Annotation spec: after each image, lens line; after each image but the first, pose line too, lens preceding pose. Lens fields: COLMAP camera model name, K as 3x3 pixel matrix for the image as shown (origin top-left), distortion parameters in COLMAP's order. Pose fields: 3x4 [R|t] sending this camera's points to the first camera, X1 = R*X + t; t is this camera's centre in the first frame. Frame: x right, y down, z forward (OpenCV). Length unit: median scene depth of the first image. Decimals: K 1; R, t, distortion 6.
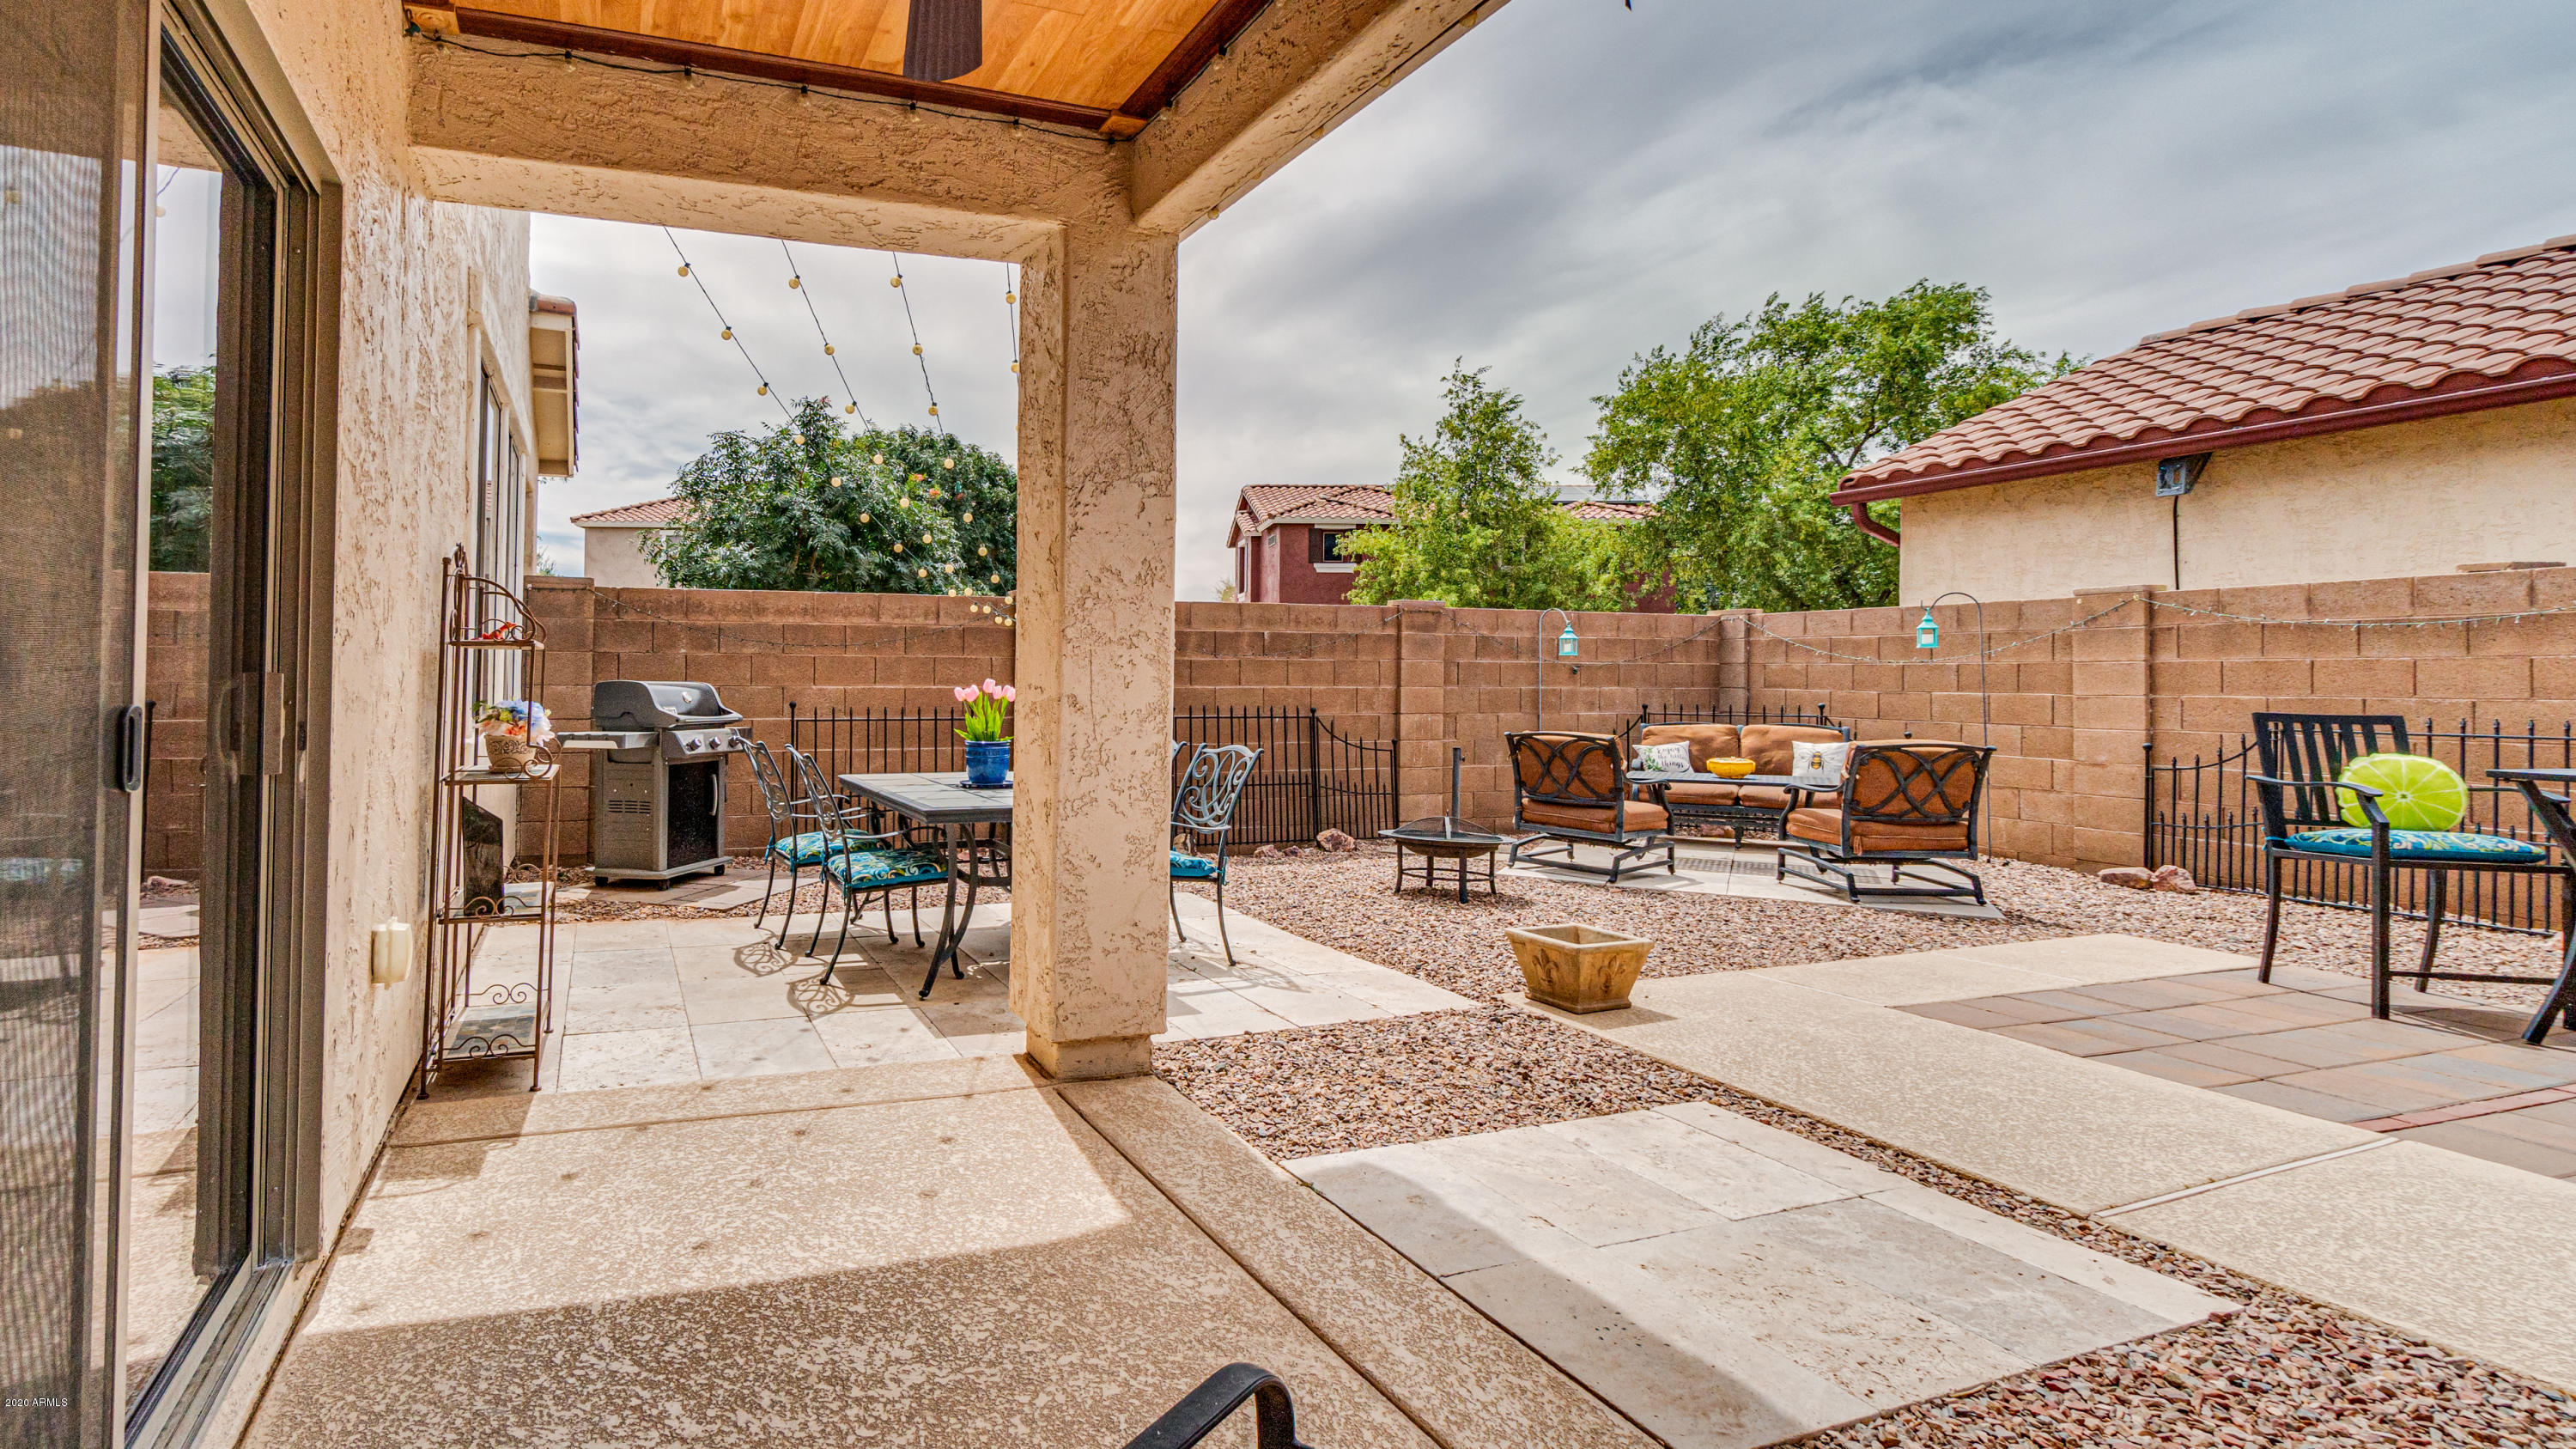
lens RADIAL K [[1124.4, 0, 1287.7], [0, 1124.4, 652.1], [0, 0, 1]] dist [0.000047, -0.000053]
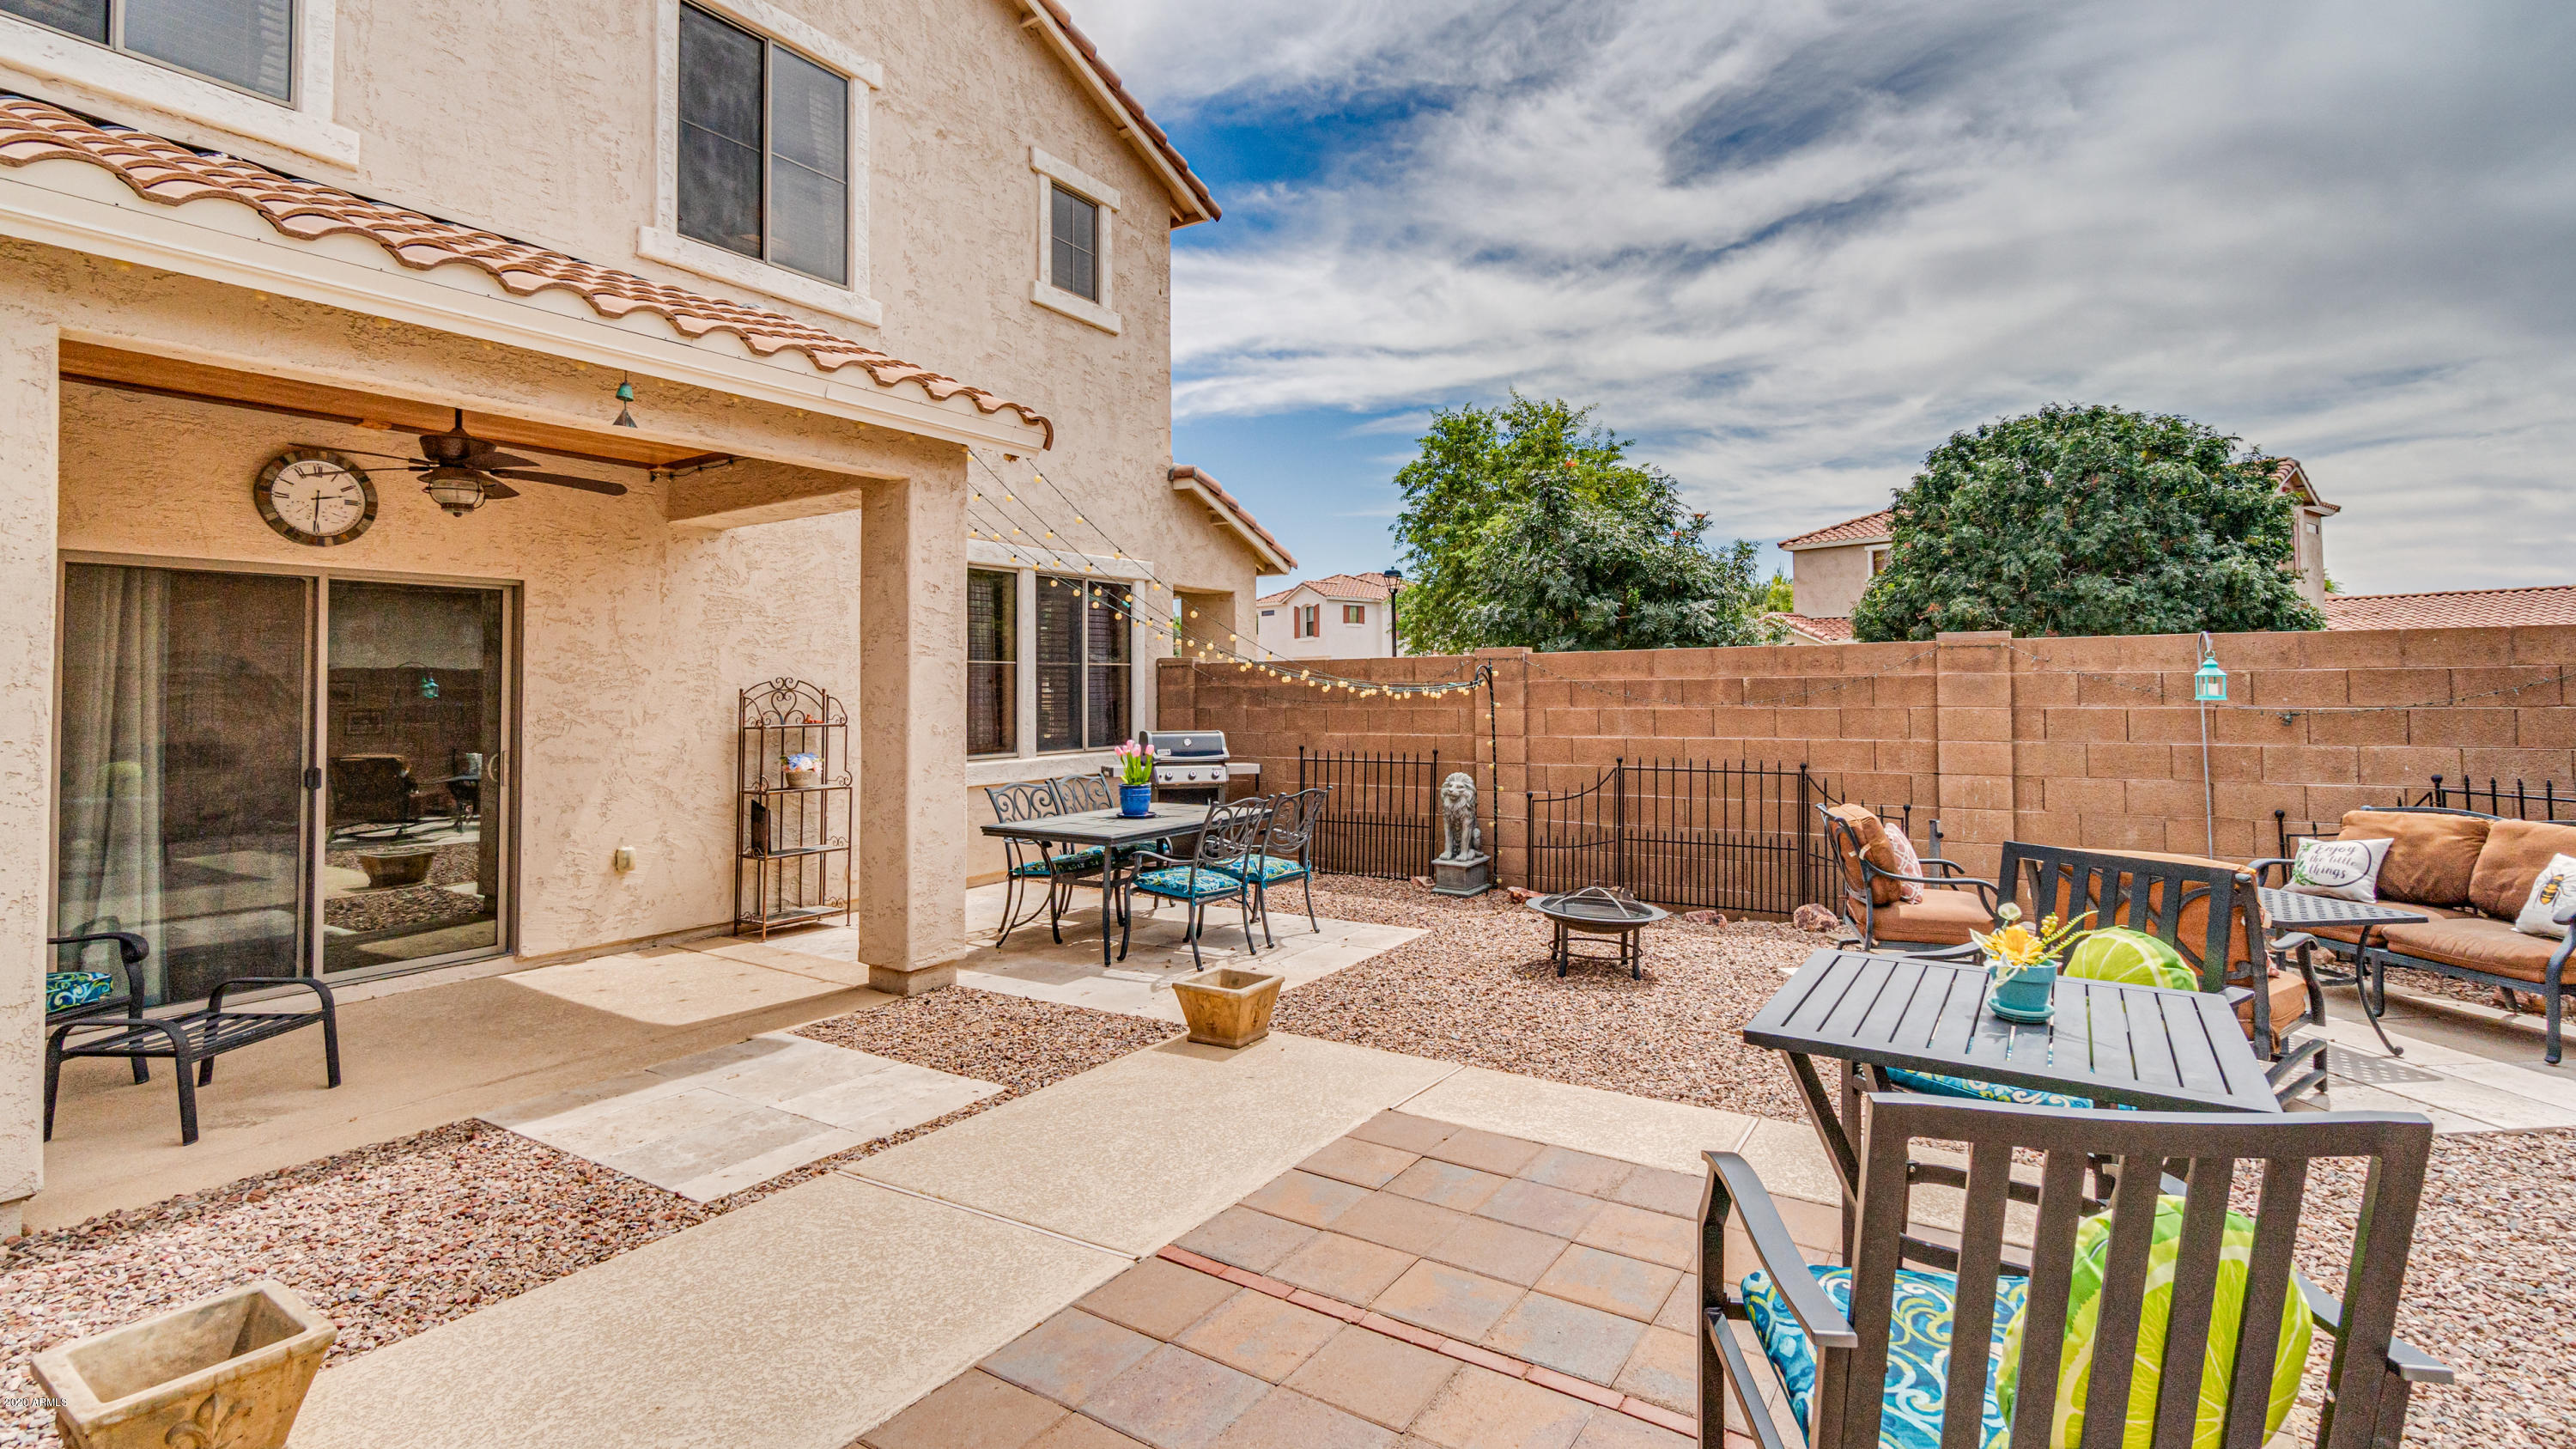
lens RADIAL K [[1165.5, 0, 1288.5], [0, 1165.5, 652.6], [0, 0, 1]] dist [-0.002194, -0.000492]
pose [[0.625193, -0.037967, -0.779546, 0.498258], [0.022289, 0.999277, -0.030793, -0.018378], [0.780152, 0.001876, 0.625587, 0.120573]]
